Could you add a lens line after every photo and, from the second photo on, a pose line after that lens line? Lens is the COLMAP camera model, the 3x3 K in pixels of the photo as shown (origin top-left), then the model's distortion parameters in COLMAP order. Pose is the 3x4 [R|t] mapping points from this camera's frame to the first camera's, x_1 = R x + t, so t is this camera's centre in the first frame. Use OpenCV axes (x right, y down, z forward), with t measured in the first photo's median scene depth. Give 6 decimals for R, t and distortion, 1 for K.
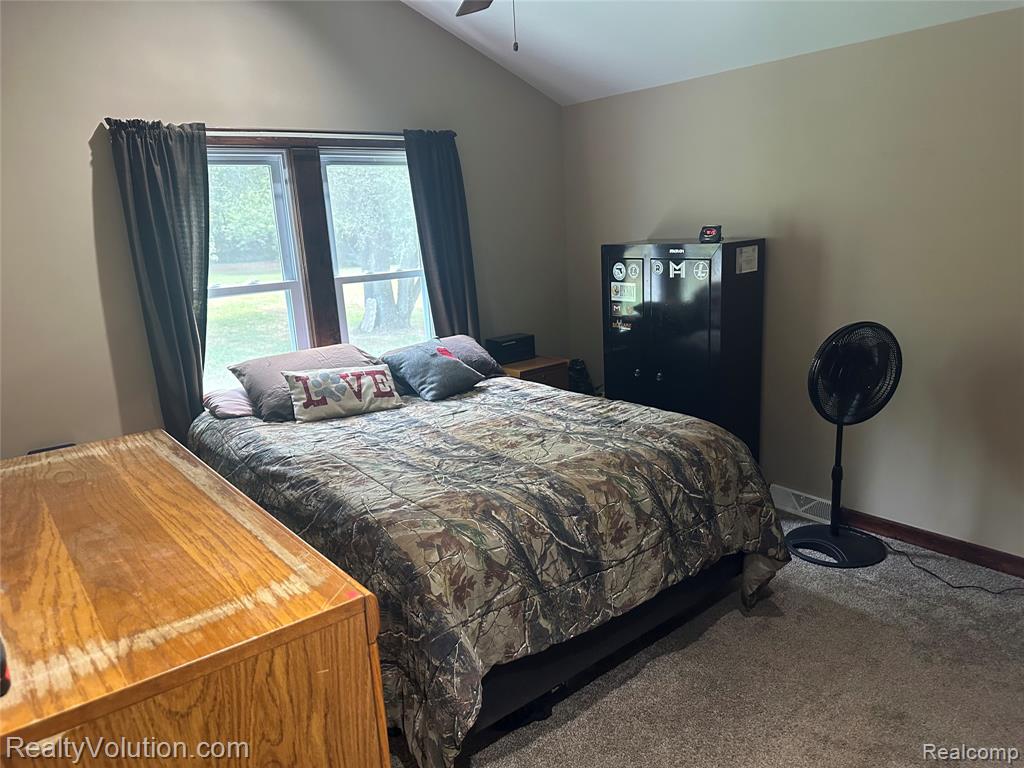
lens RADIAL K [[723.1, 0, 512.0], [0, 723.1, 384.0], [0, 0, 1]] dist [0.121237, -0.239595]
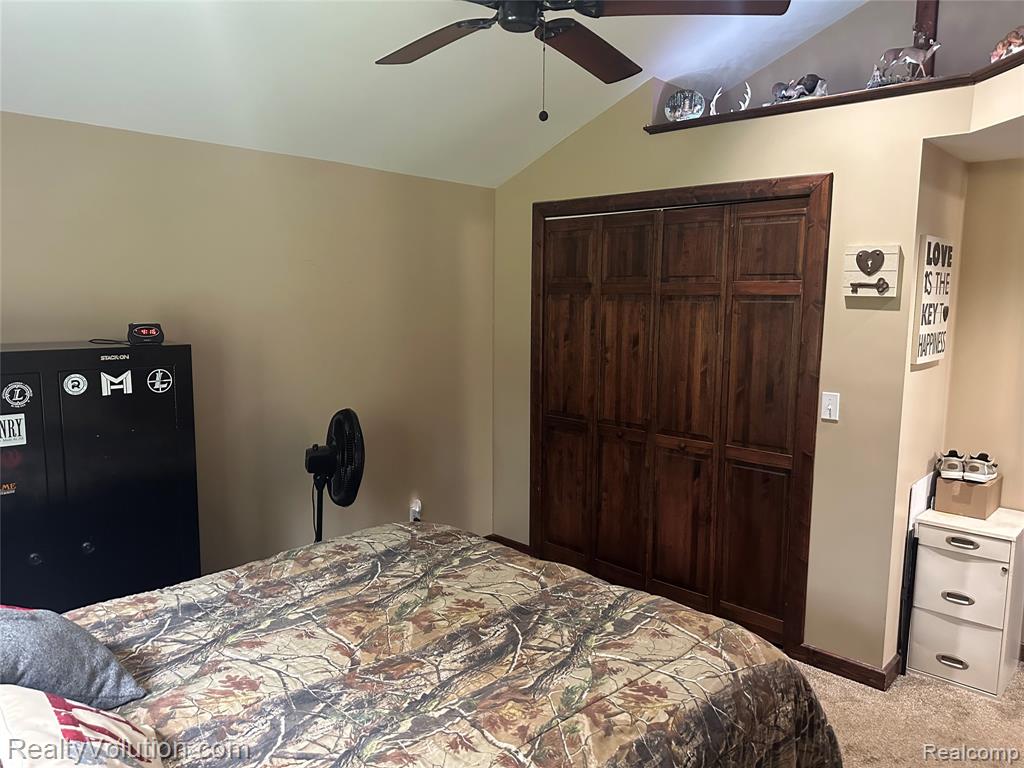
lens RADIAL K [[723.1, 0, 512.0], [0, 723.1, 384.0], [0, 0, 1]] dist [0.121237, -0.239595]
pose [[-0.148130, -0.064990, 0.986830, -0.598713], [0.219444, 0.970804, 0.096875, -0.161622], [-0.964314, 0.230904, -0.129543, 0.830368]]
